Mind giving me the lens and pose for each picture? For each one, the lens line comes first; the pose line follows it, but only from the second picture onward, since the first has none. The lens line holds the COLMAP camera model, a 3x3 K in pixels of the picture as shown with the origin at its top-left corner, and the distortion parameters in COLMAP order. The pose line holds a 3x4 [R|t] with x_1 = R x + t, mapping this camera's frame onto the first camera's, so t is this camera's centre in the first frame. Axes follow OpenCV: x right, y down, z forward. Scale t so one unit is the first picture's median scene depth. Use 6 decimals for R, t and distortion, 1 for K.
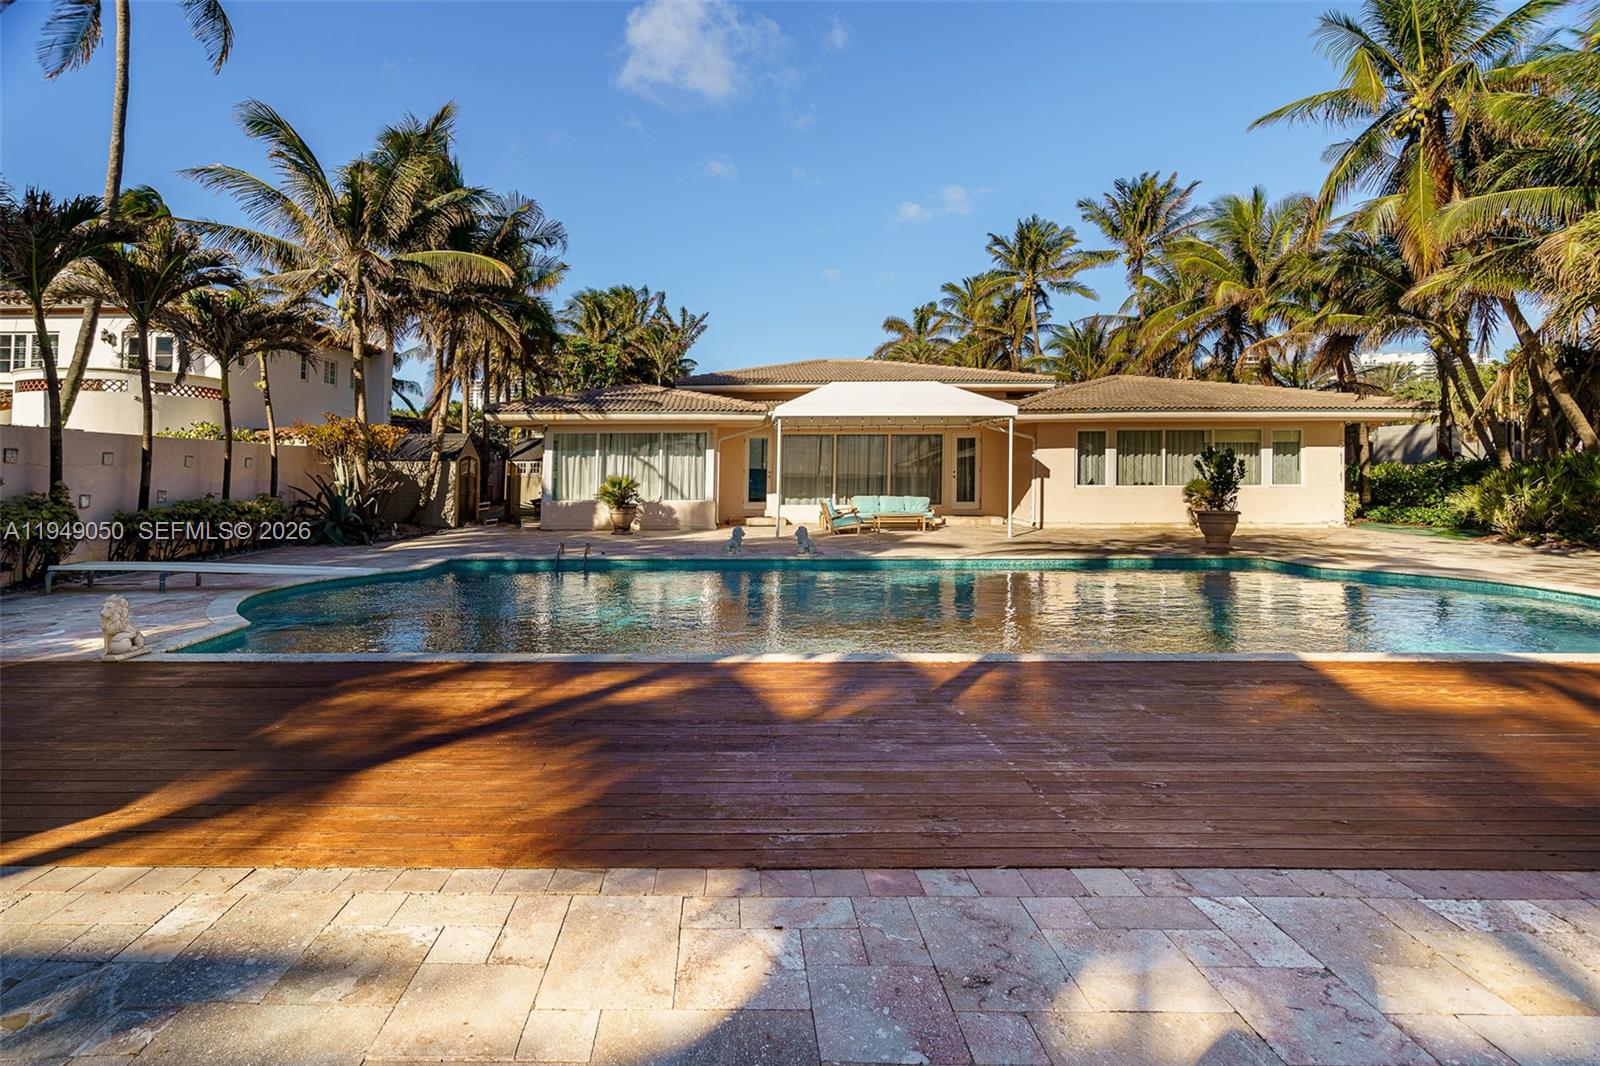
lens RADIAL K [[895.2, 0, 802.3], [0, 895.2, 498.9], [0, 0, 1]] dist [0.041304, -0.001247]
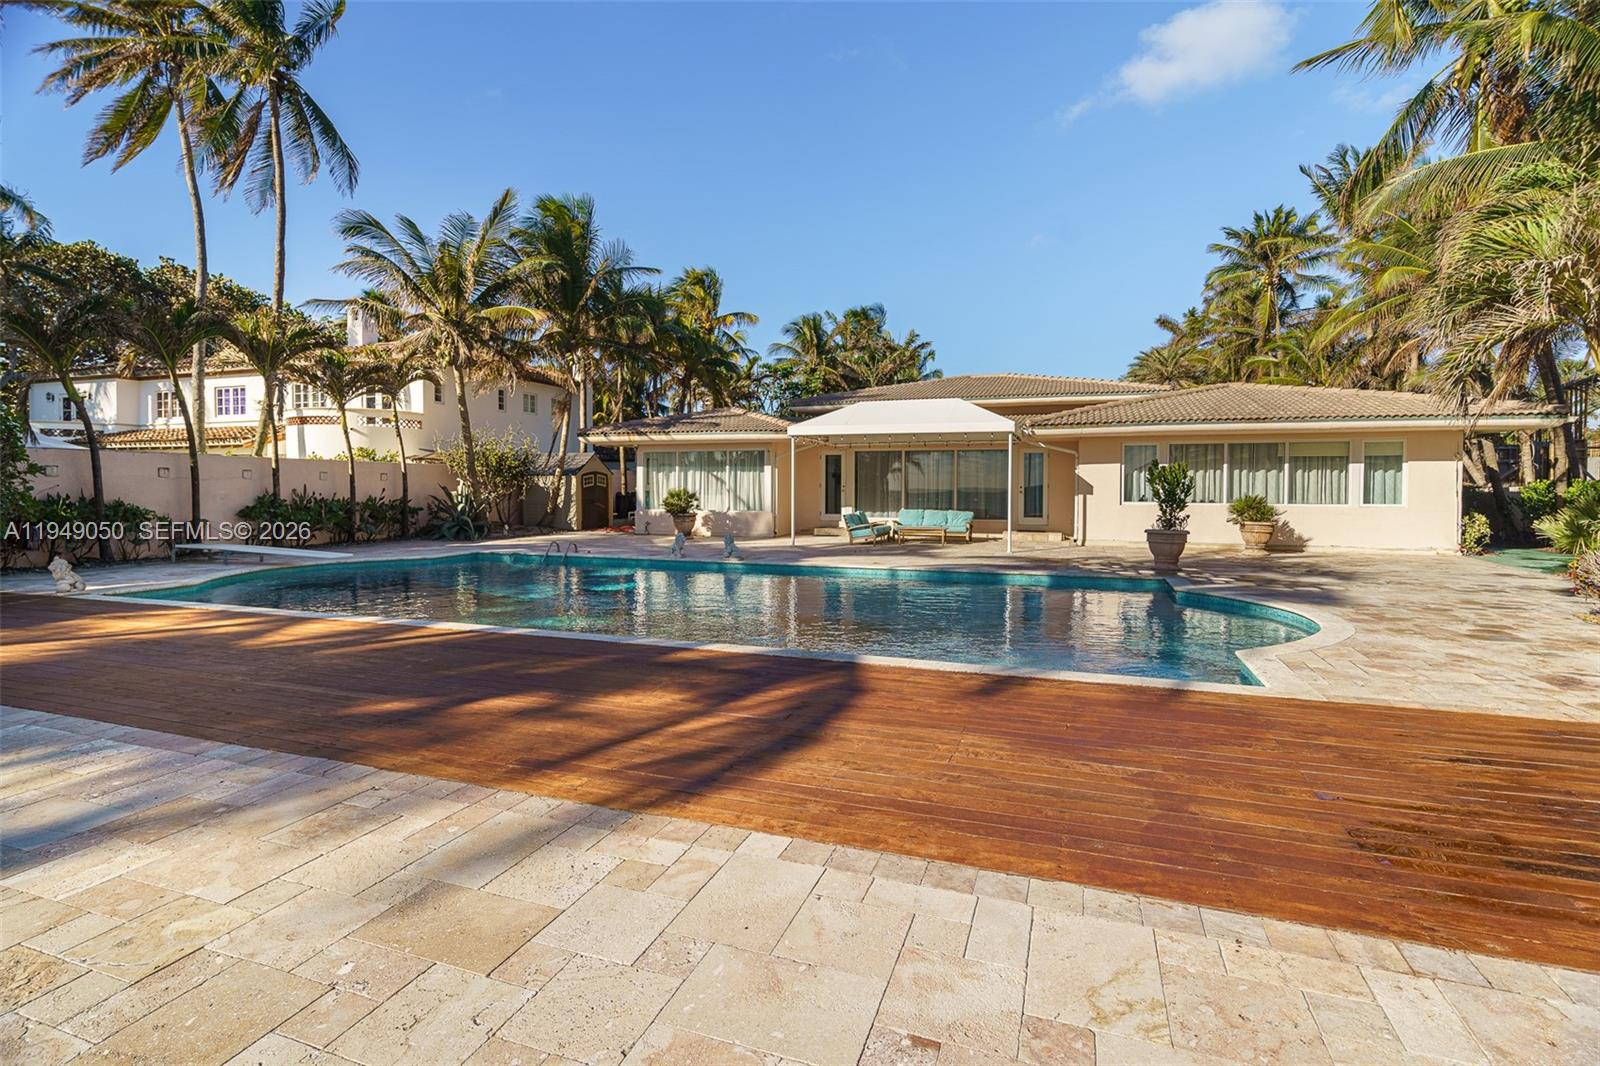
lens RADIAL K [[895.2, 0, 802.3], [0, 895.2, 498.9], [0, 0, 1]] dist [0.041304, -0.001247]
pose [[0.937798, 0.010720, -0.347017, 0.315009], [-0.016086, 0.999791, -0.012587, -0.001179], [0.346810, 0.017386, 0.937774, -0.011717]]
